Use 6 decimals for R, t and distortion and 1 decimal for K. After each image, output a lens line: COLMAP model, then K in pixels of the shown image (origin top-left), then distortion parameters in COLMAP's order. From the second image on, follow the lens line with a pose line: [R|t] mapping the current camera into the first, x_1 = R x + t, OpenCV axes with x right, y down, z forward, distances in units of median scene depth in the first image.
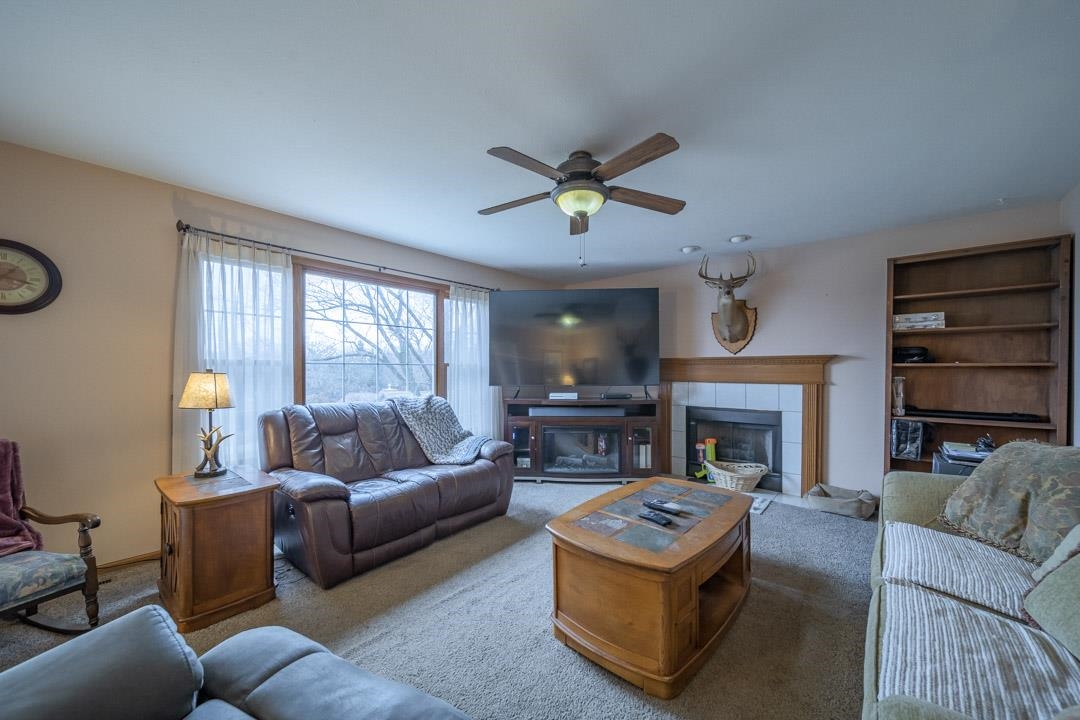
lens RADIAL K [[402.8, 0, 542.3], [0, 402.8, 368.1], [0, 0, 1]] dist [0.001111, 0.000045]
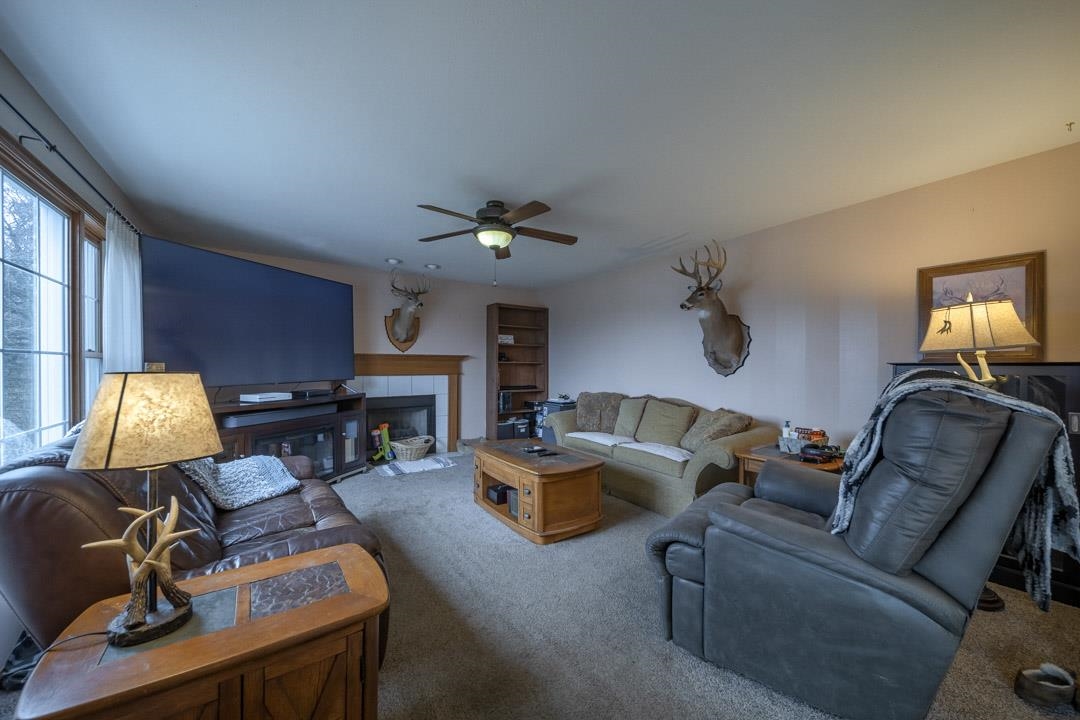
lens RADIAL K [[402.8, 0, 542.3], [0, 402.8, 368.1], [0, 0, 1]] dist [0.001111, 0.000045]
pose [[0.225309, -0.006797, 0.974264, -0.697279], [-0.005349, 0.999952, 0.008213, 0.001919], [-0.974273, -0.007062, 0.225262, 0.335601]]
